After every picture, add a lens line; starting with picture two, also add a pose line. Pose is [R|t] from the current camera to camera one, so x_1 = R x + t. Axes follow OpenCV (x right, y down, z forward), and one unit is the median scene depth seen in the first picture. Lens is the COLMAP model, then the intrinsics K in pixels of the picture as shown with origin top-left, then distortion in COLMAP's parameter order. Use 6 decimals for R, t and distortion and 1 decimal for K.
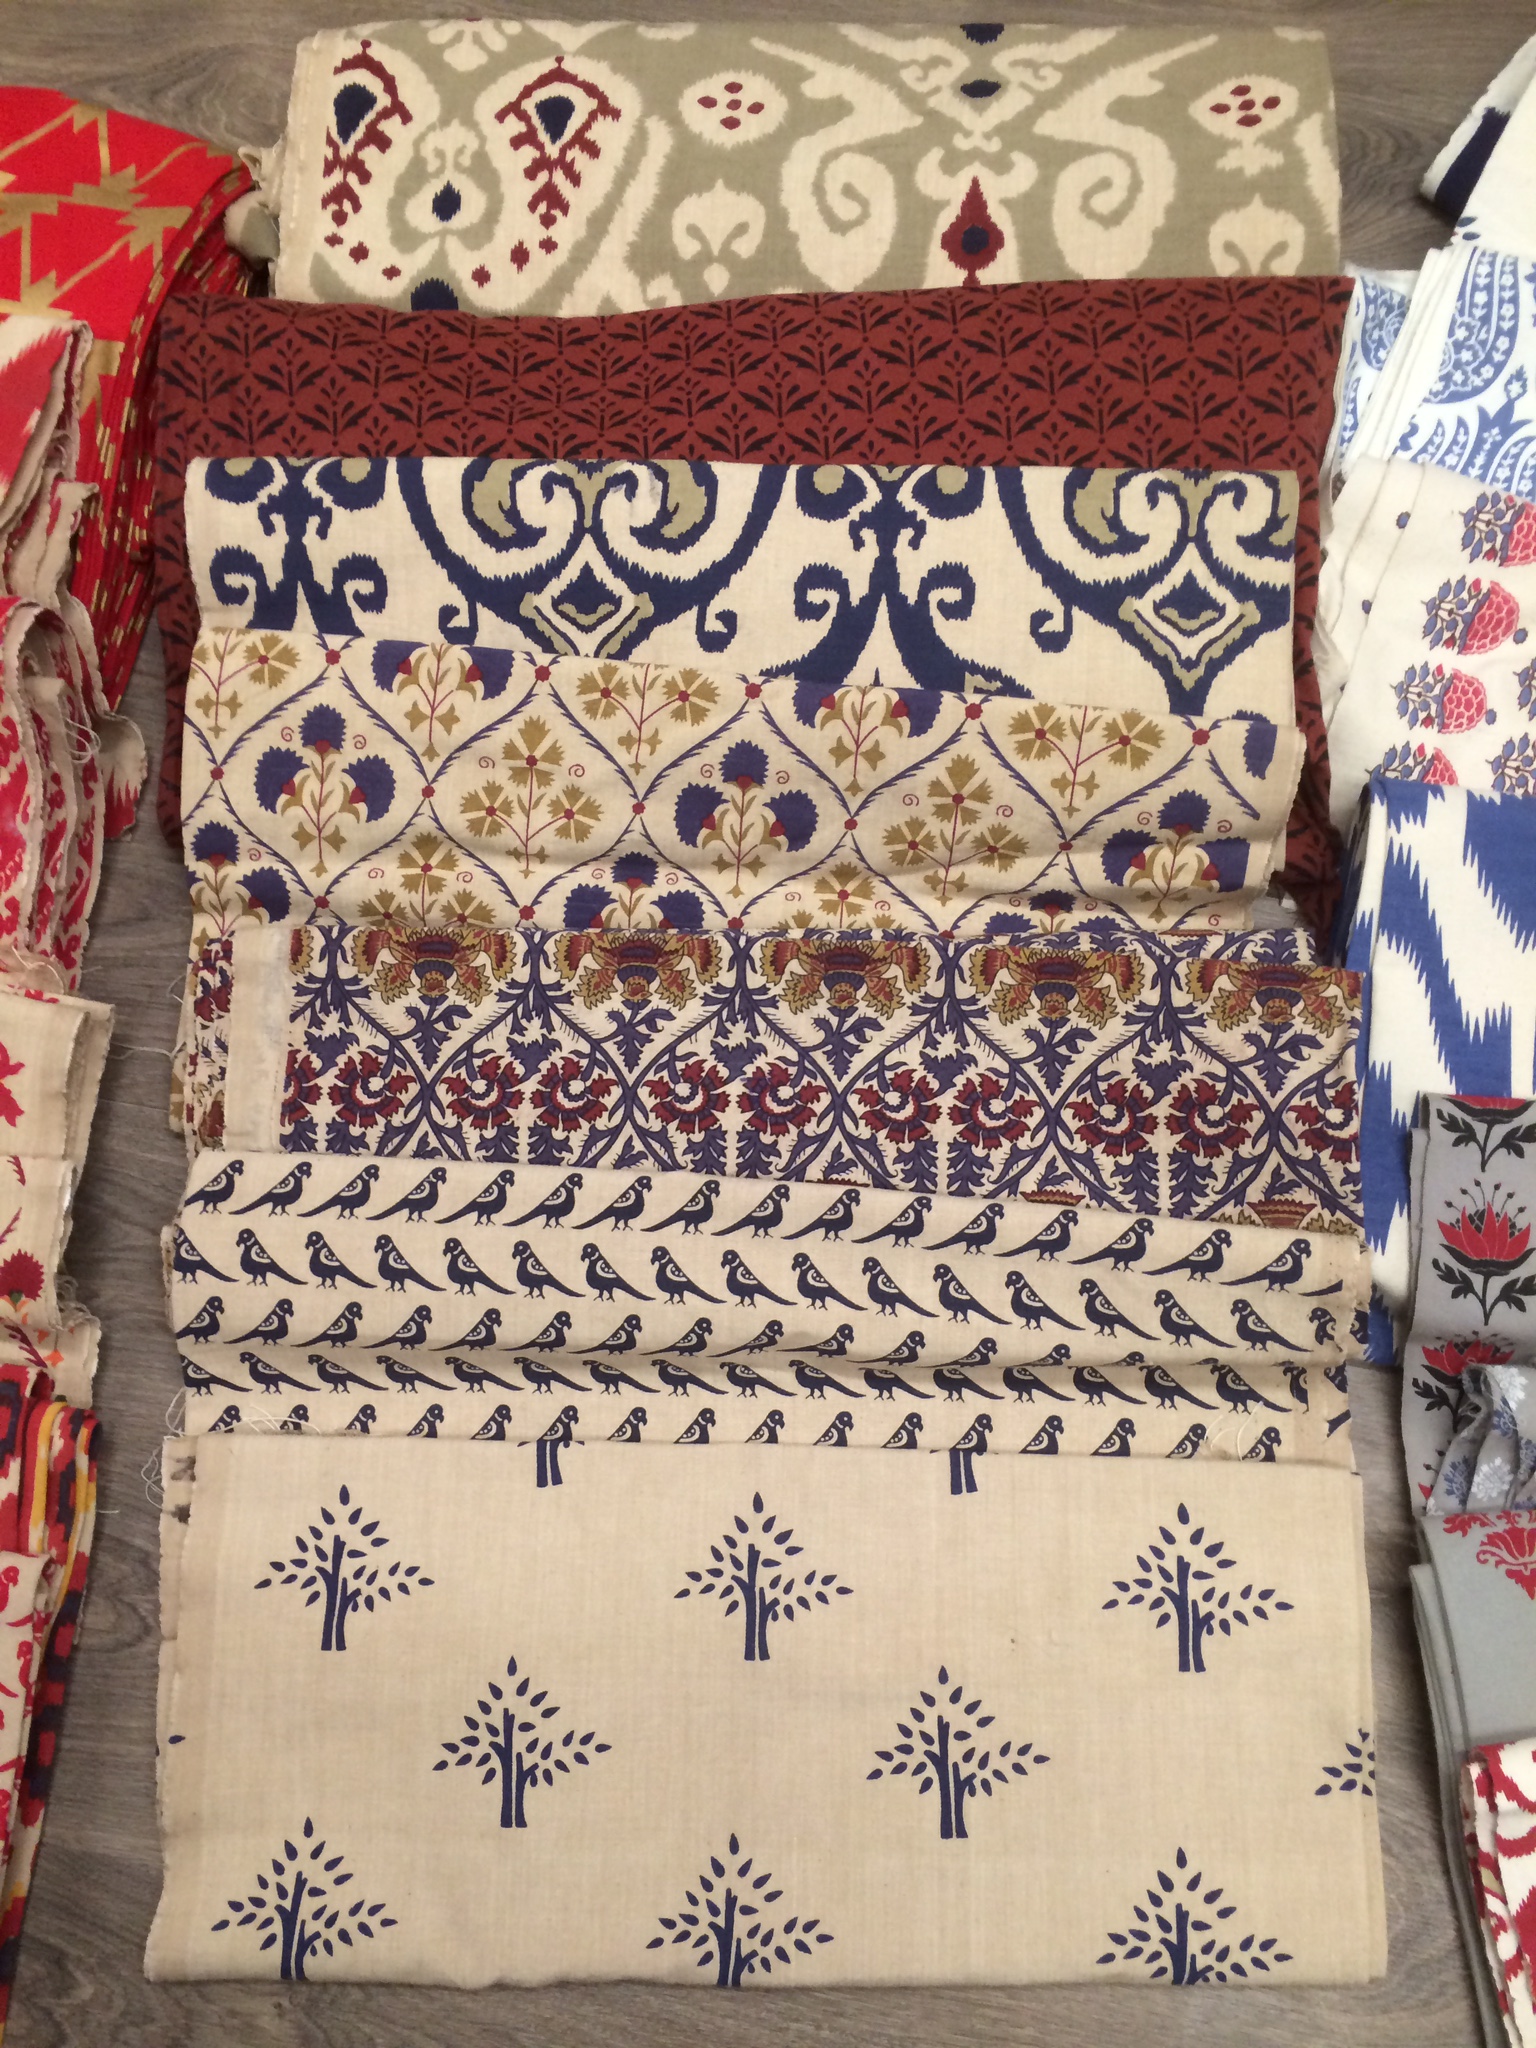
lens RADIAL K [[1756.8, 0, 768.0], [0, 1756.8, 1024.0], [0, 0, 1]] dist [0.107674, -0.138938]
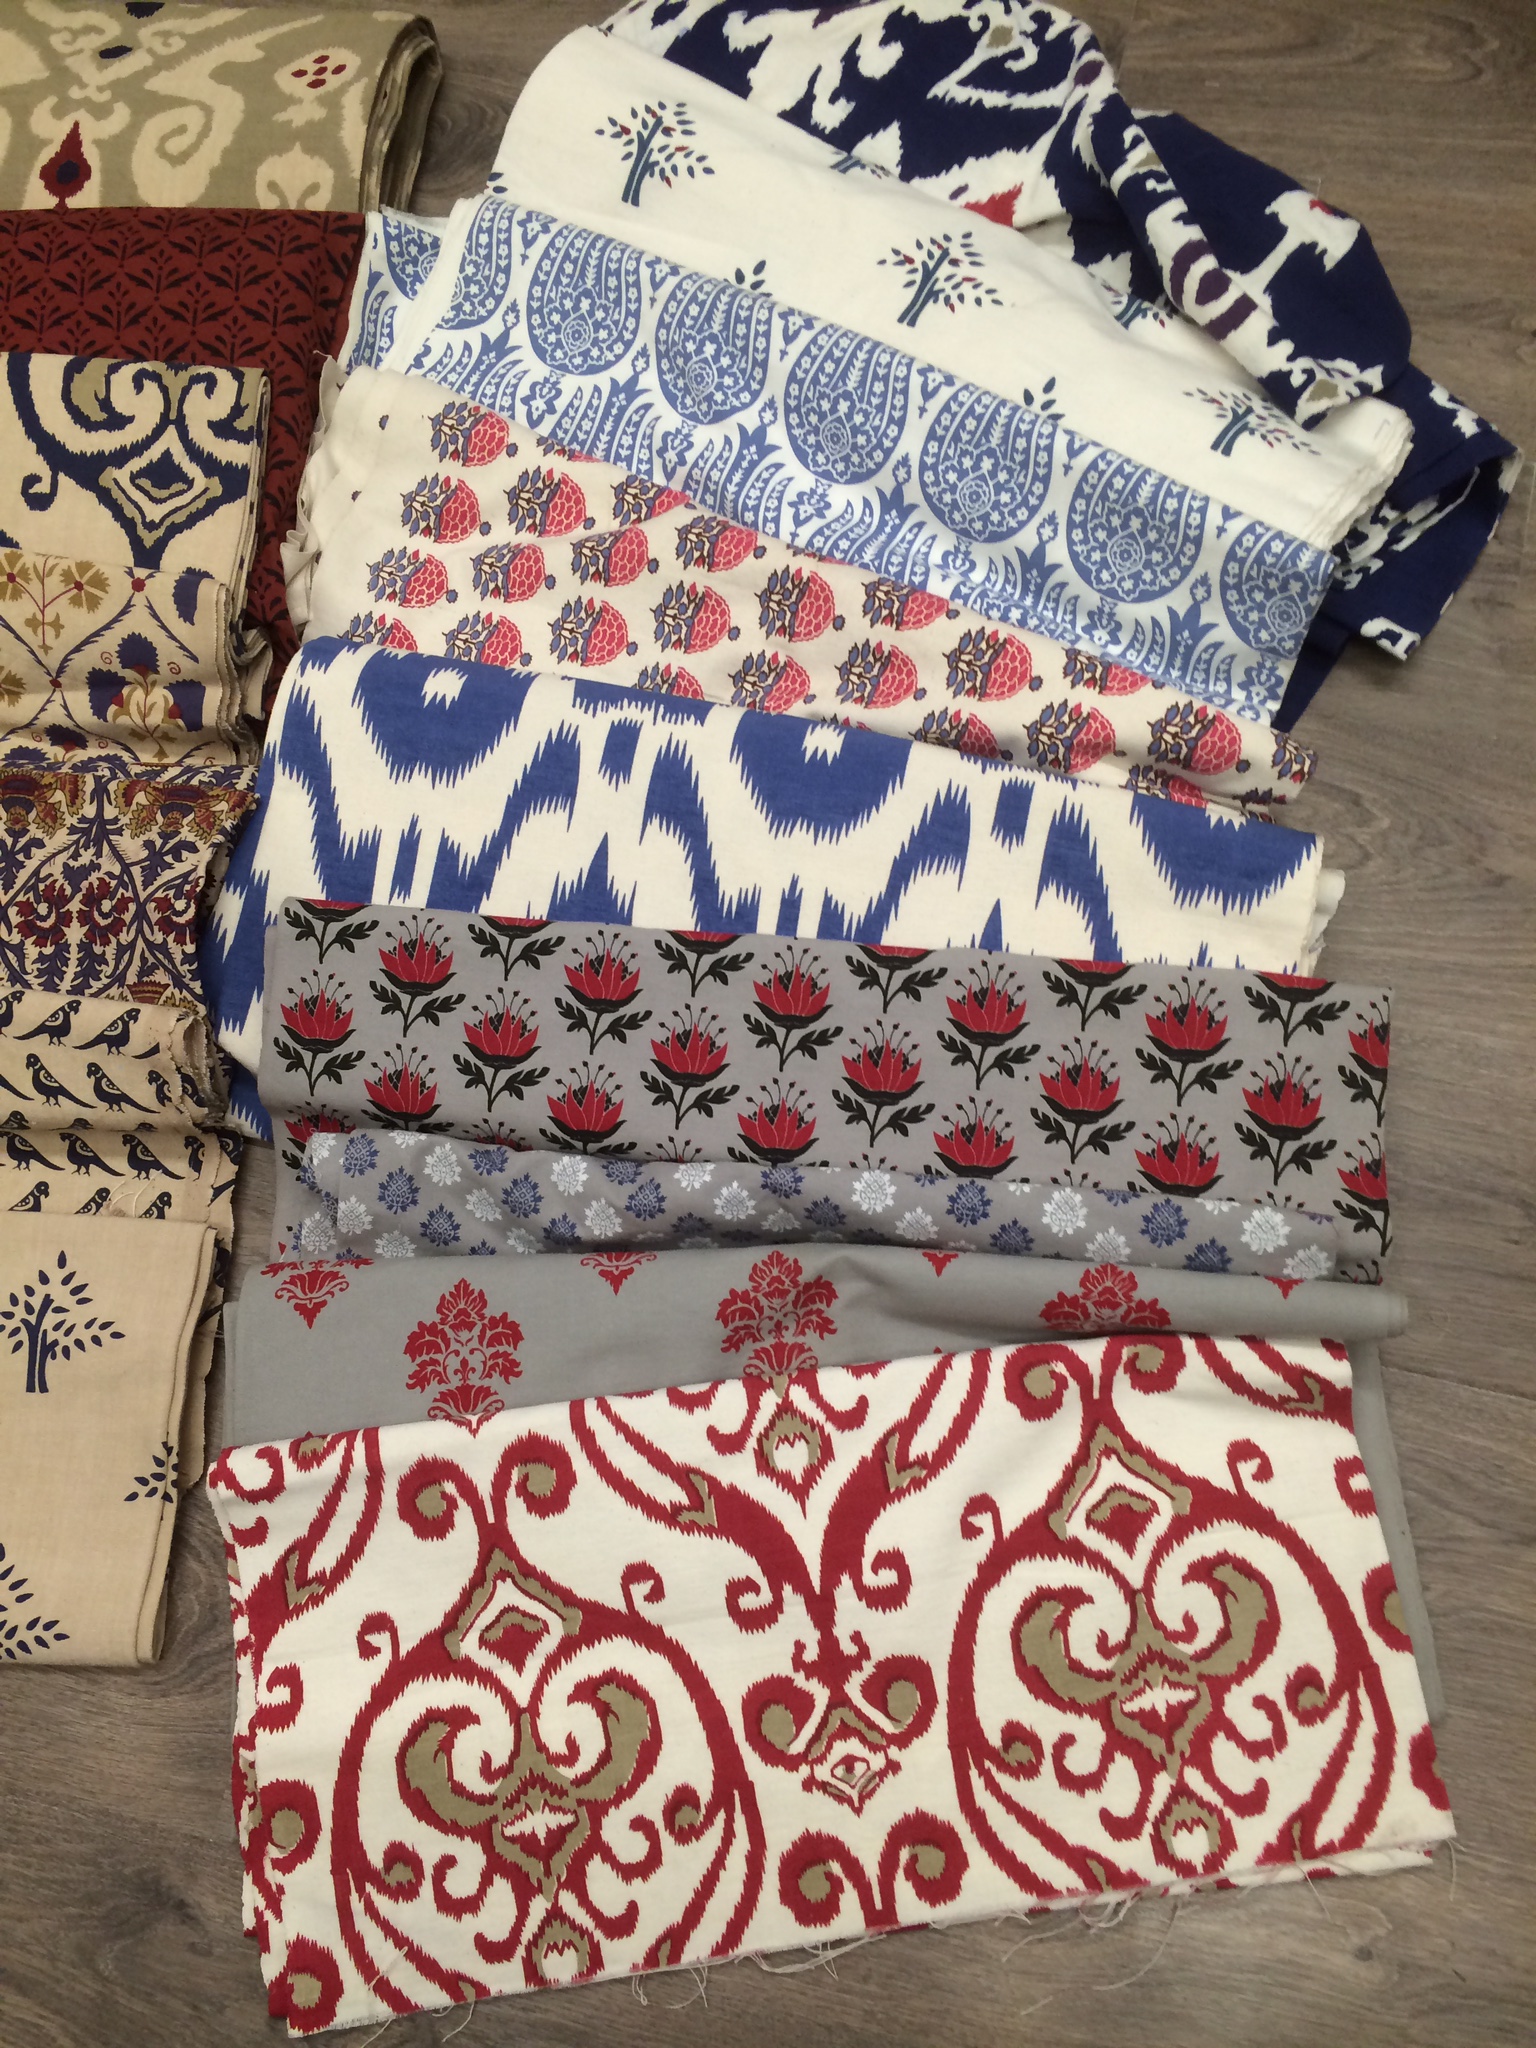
lens RADIAL K [[1756.8, 0, 768.0], [0, 1756.8, 1024.0], [0, 0, 1]] dist [0.107674, -0.138938]
pose [[0.998674, 0.045429, -0.024201, 0.668181], [-0.046519, 0.997832, -0.046553, 0.150264], [0.022034, 0.047618, 0.998623, -0.122534]]
